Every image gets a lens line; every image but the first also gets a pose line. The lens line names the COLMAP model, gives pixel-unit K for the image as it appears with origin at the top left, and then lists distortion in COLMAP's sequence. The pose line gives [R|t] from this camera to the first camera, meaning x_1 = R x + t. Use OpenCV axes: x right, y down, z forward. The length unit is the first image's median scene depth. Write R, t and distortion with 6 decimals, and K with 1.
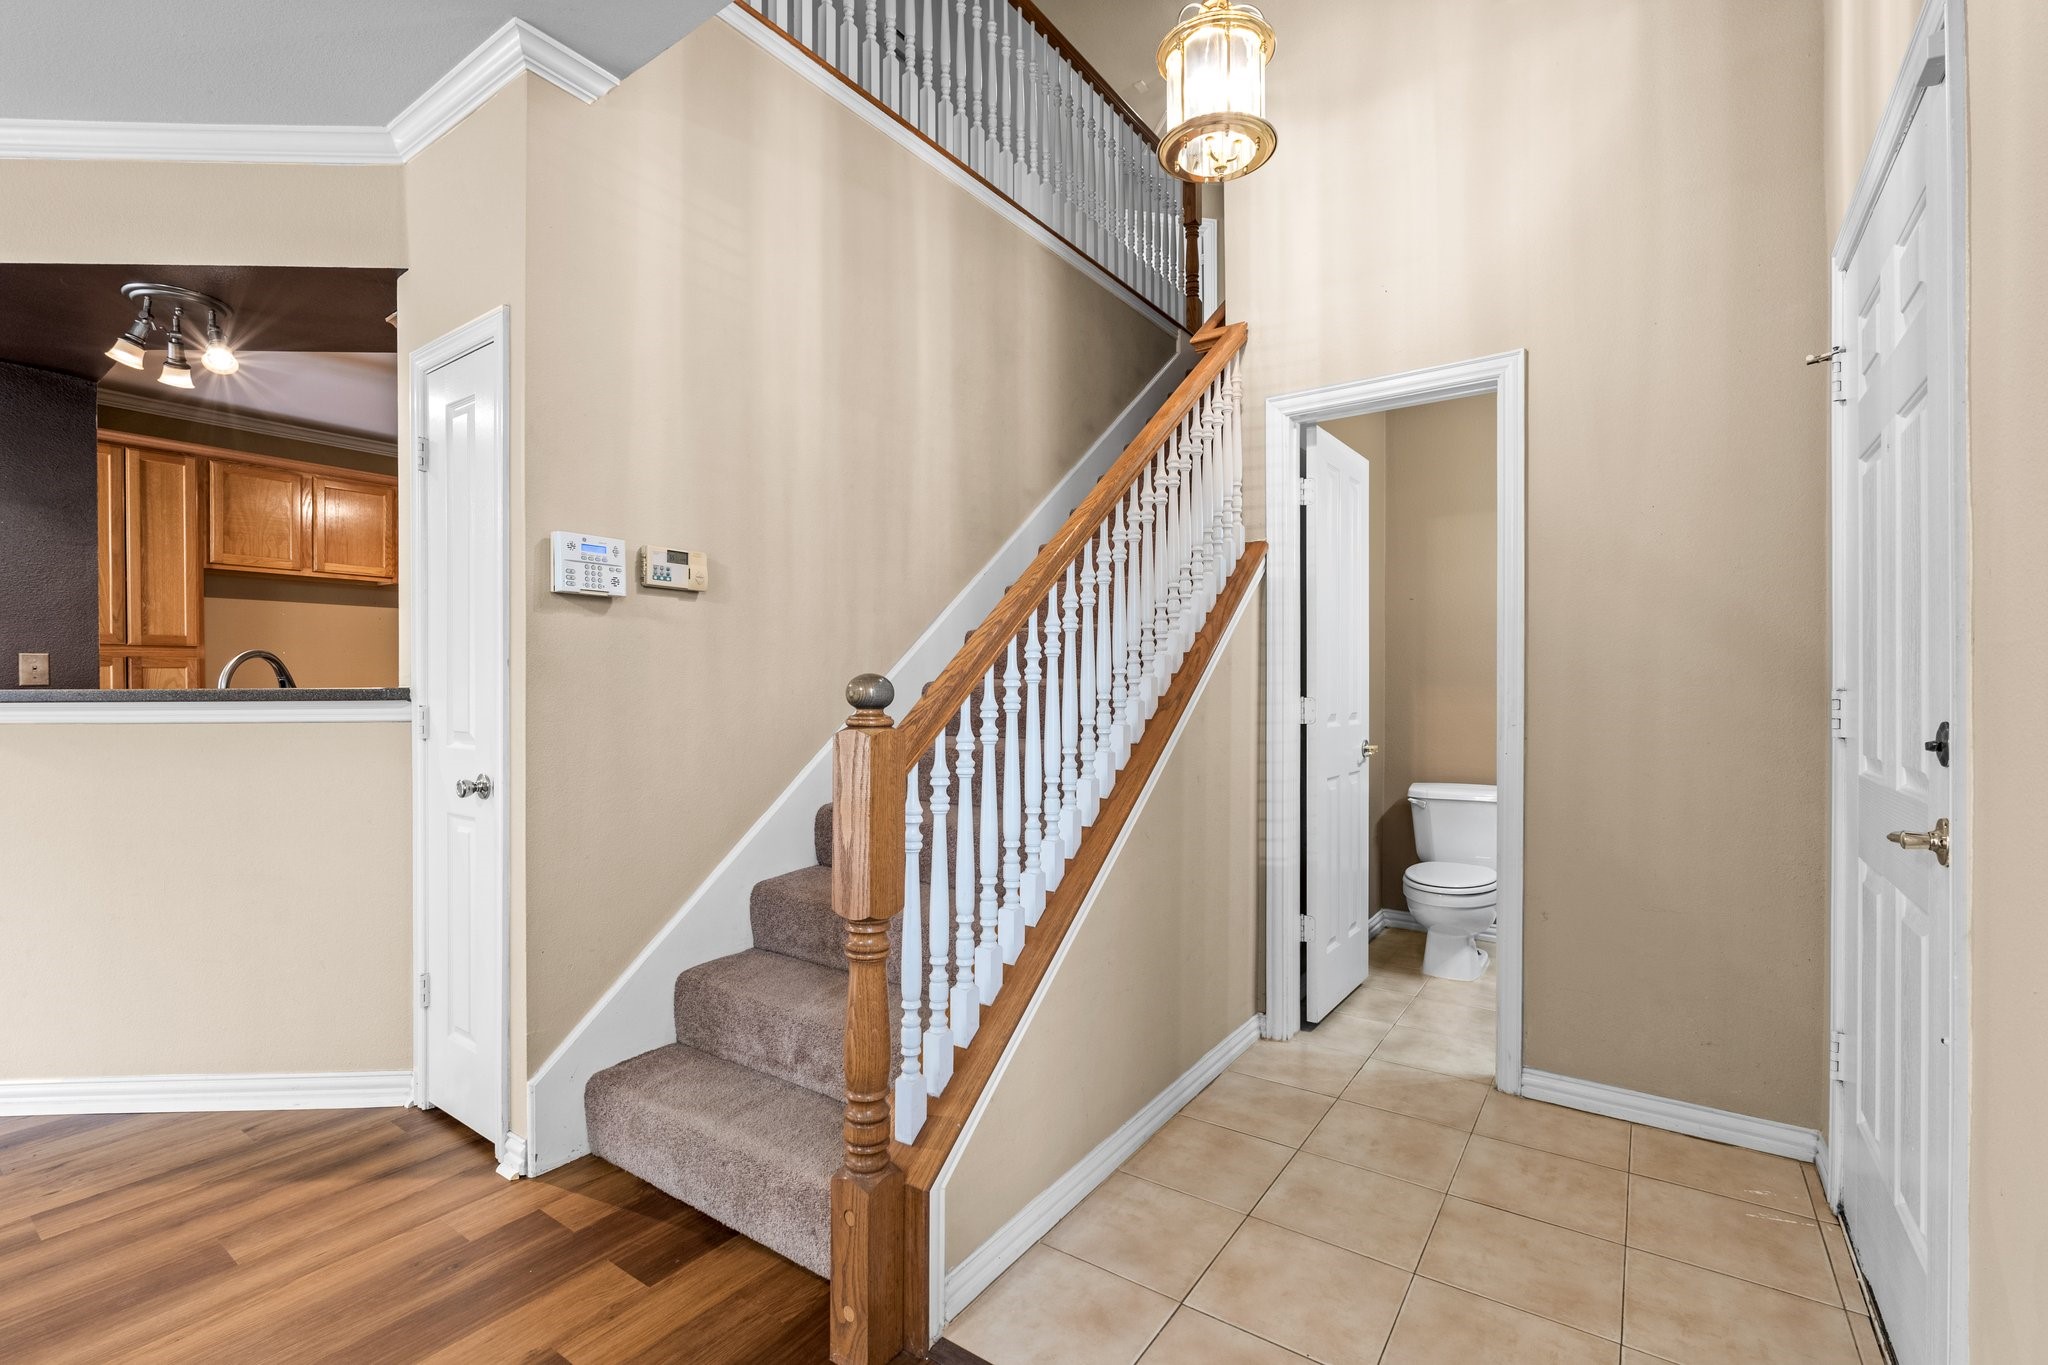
lens RADIAL K [[888.5, 0, 1029.9], [0, 888.5, 688.6], [0, 0, 1]] dist [-0.002499, -0.000033]
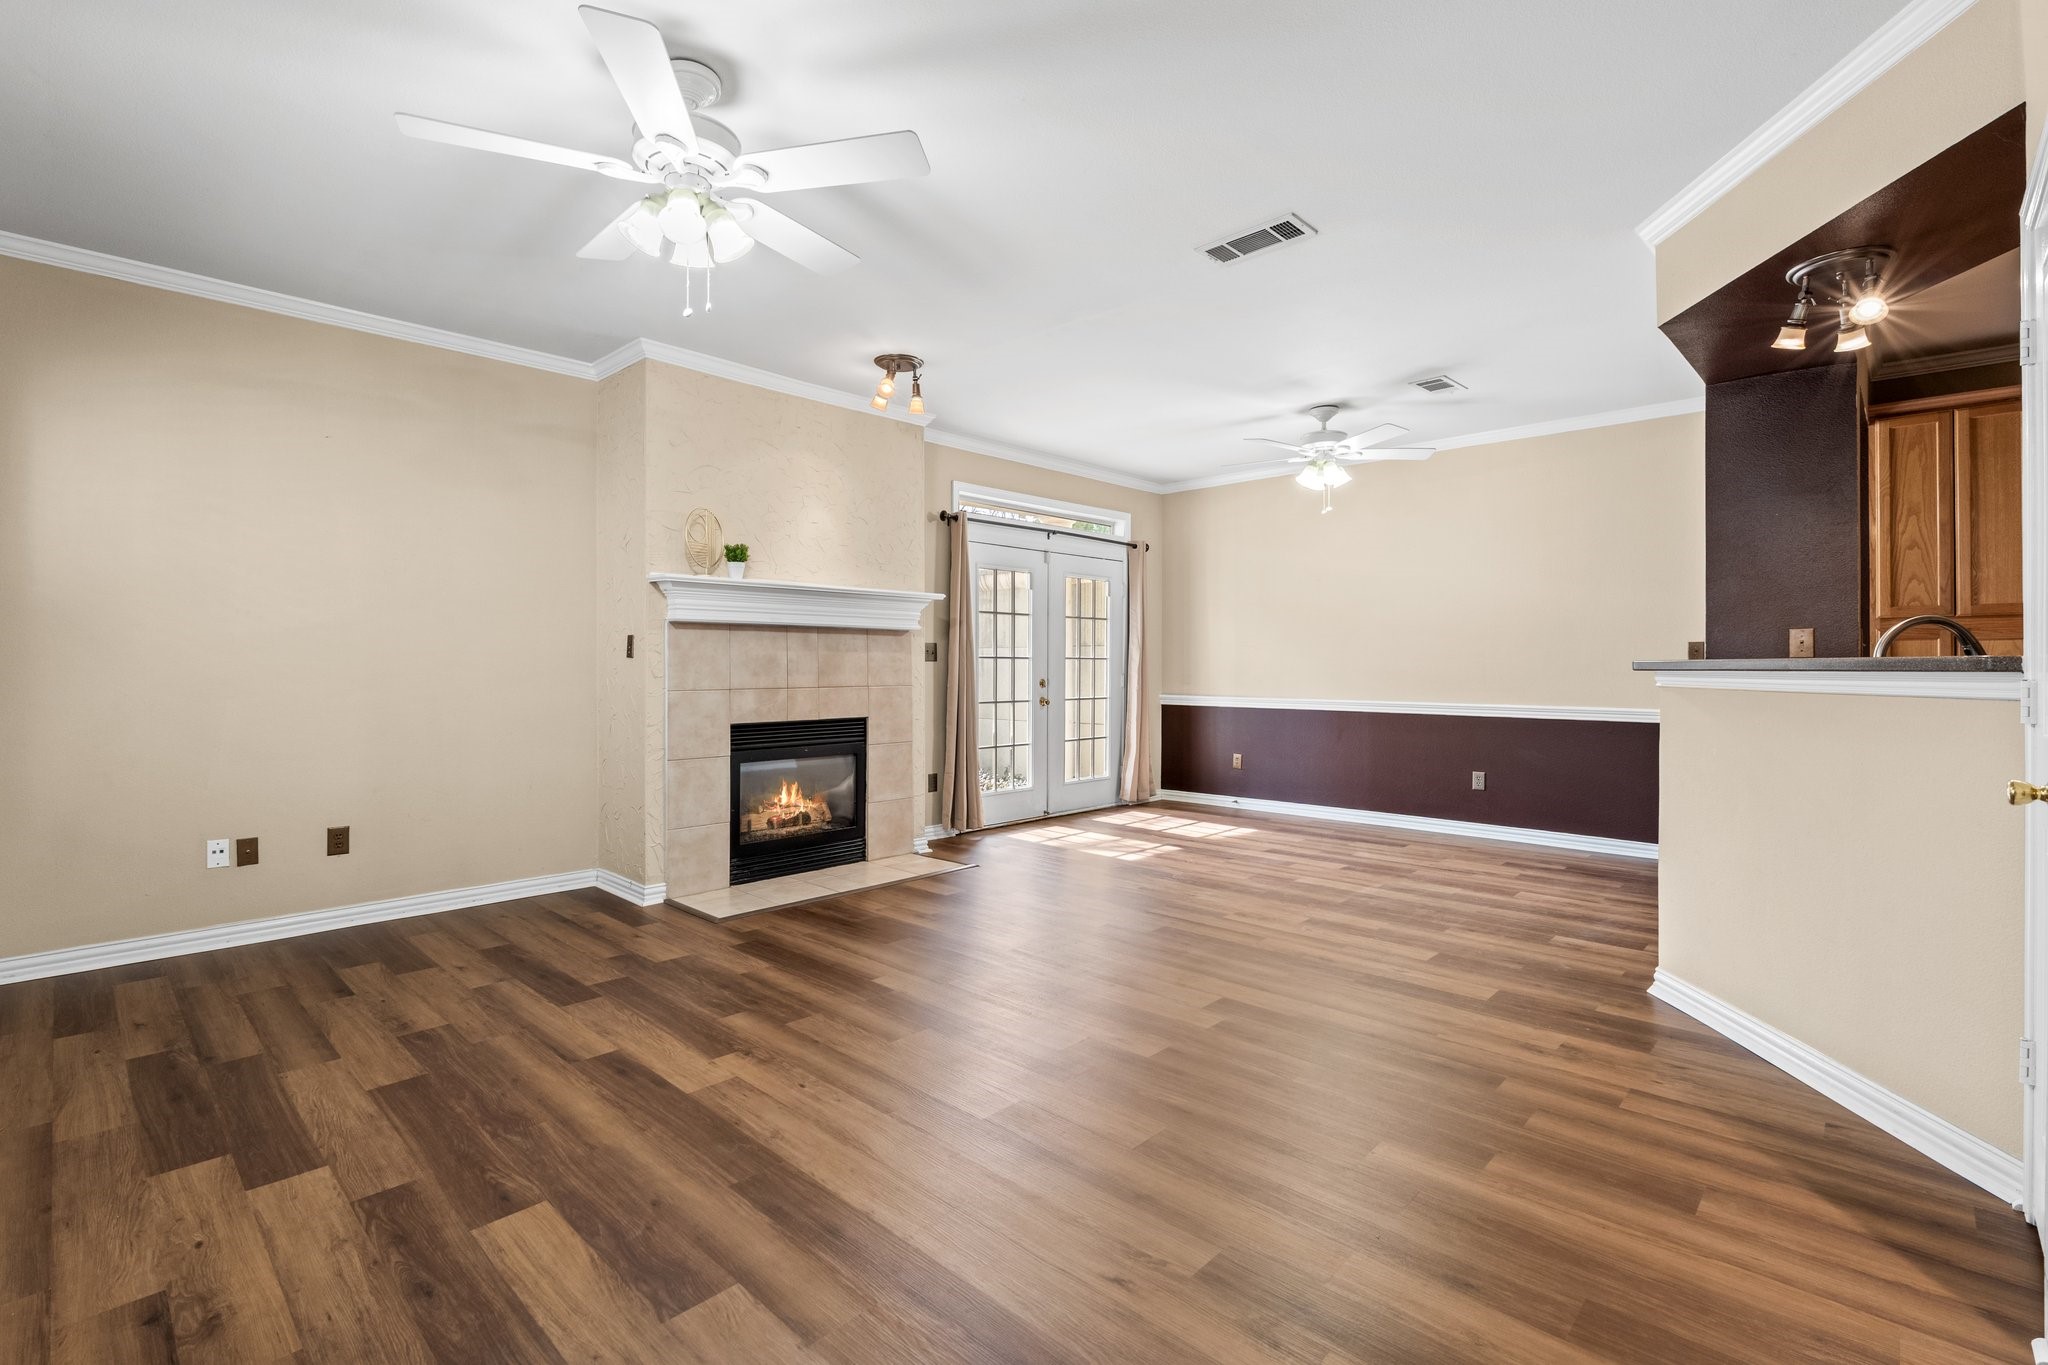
lens RADIAL K [[929.7, 0, 1014.6], [0, 929.7, 662.8], [0, 0, 1]] dist [-0.006969, 0.000871]
pose [[-0.149036, -0.000786, -0.988832, 0.212165], [-0.004508, 0.999990, -0.000115, 0.009628], [0.988822, 0.004440, -0.149038, 0.278292]]
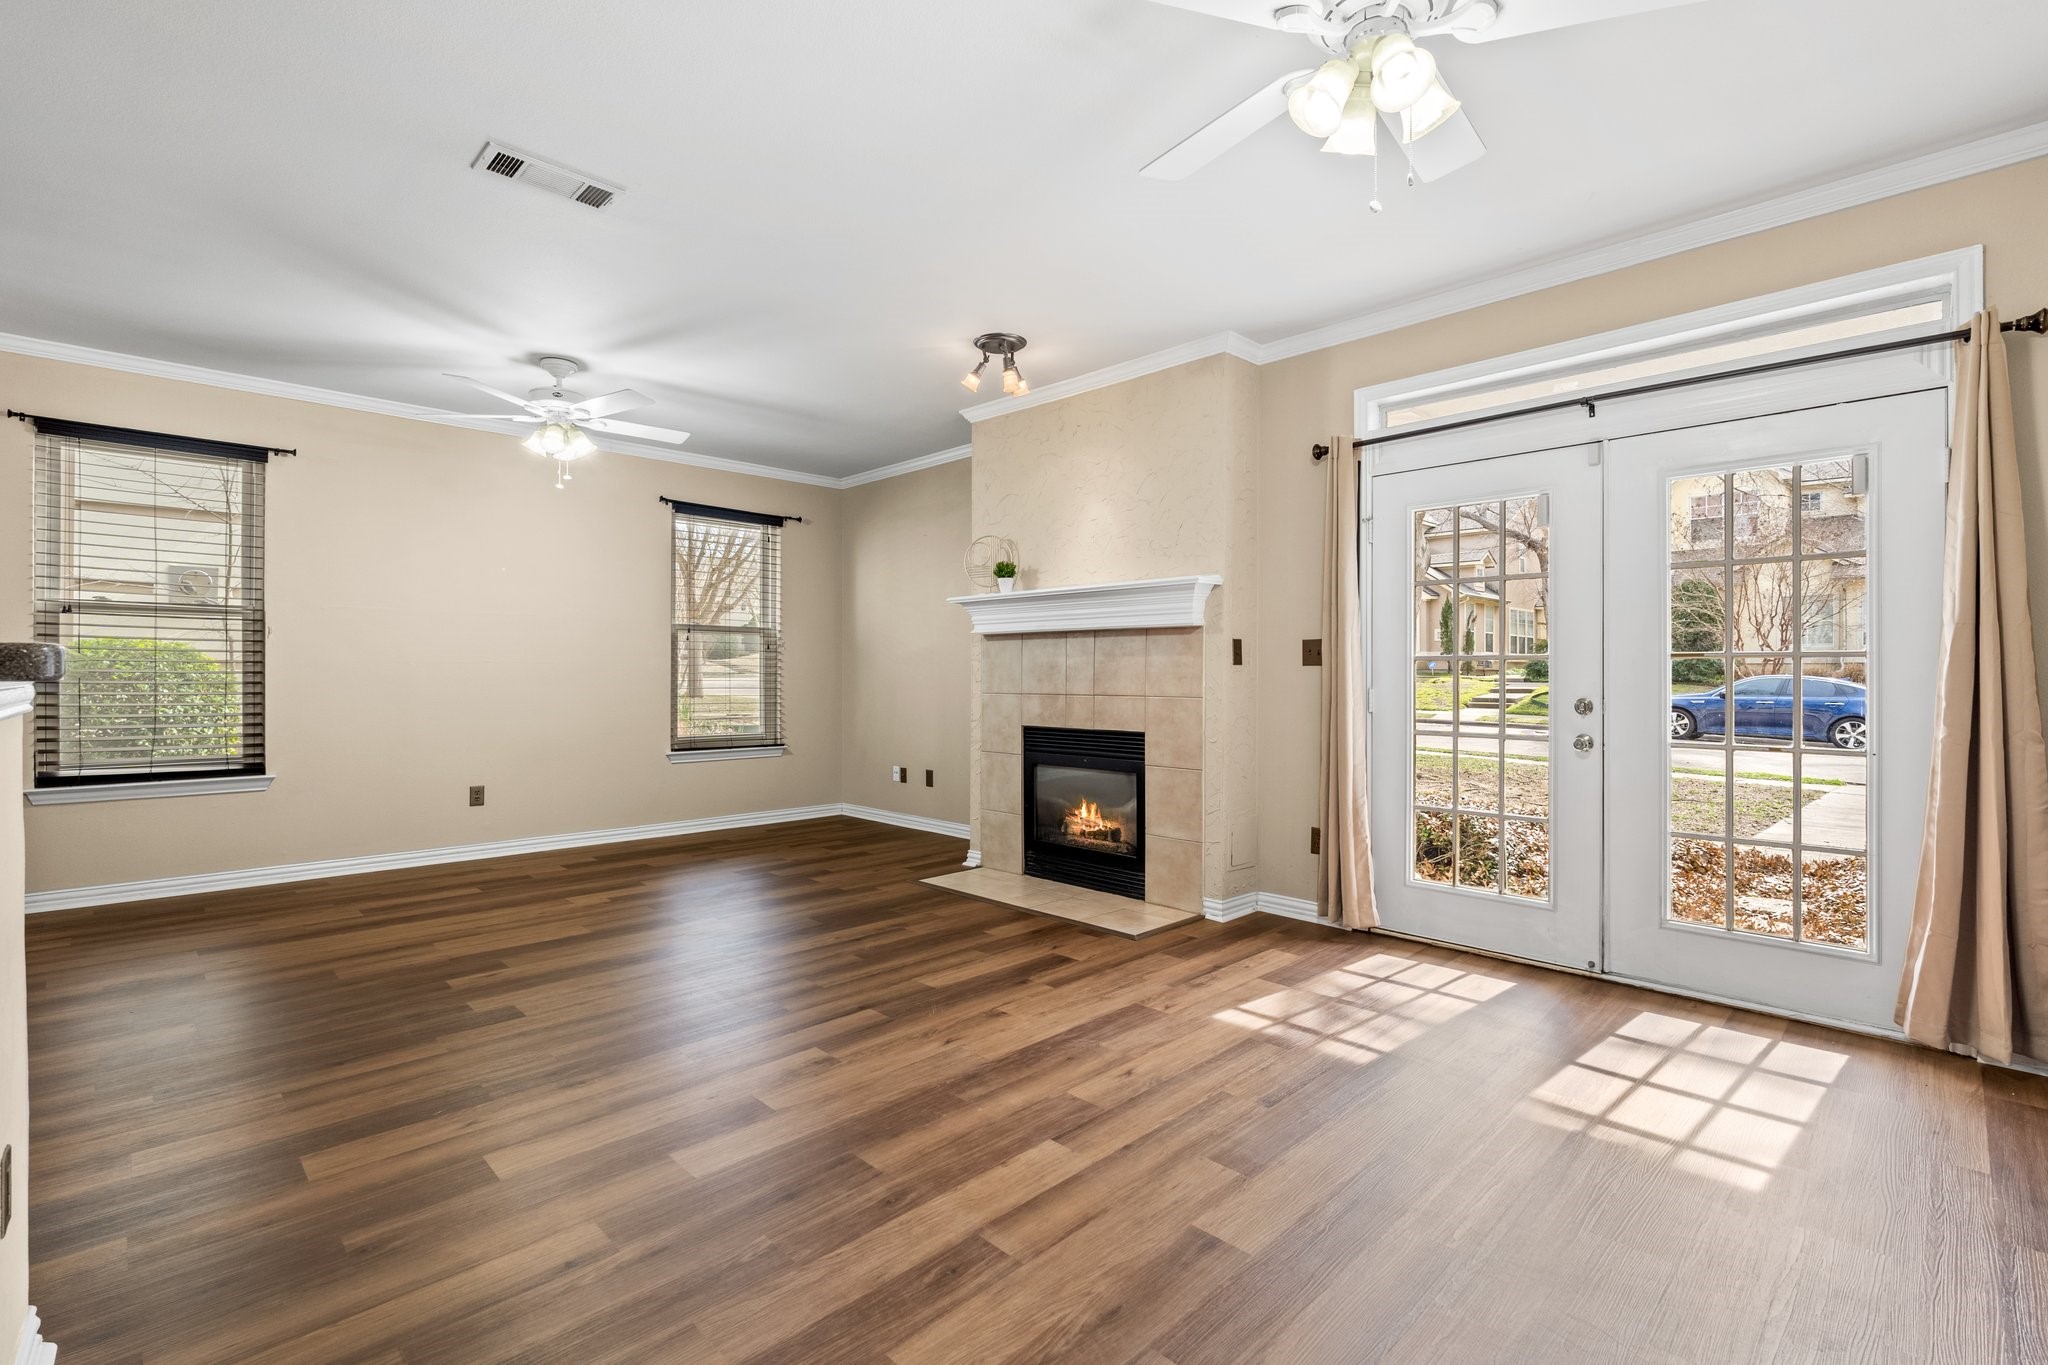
lens RADIAL K [[924.2, 0, 1024.0], [0, 924.2, 682.5], [0, 0, 1]] dist [-0.003490, 0.000197]
pose [[-0.983379, 0.001457, 0.181560, -2.052060], [0.004139, 0.999888, 0.014394, 0.011413], [-0.181518, 0.014907, -0.983275, 1.498797]]
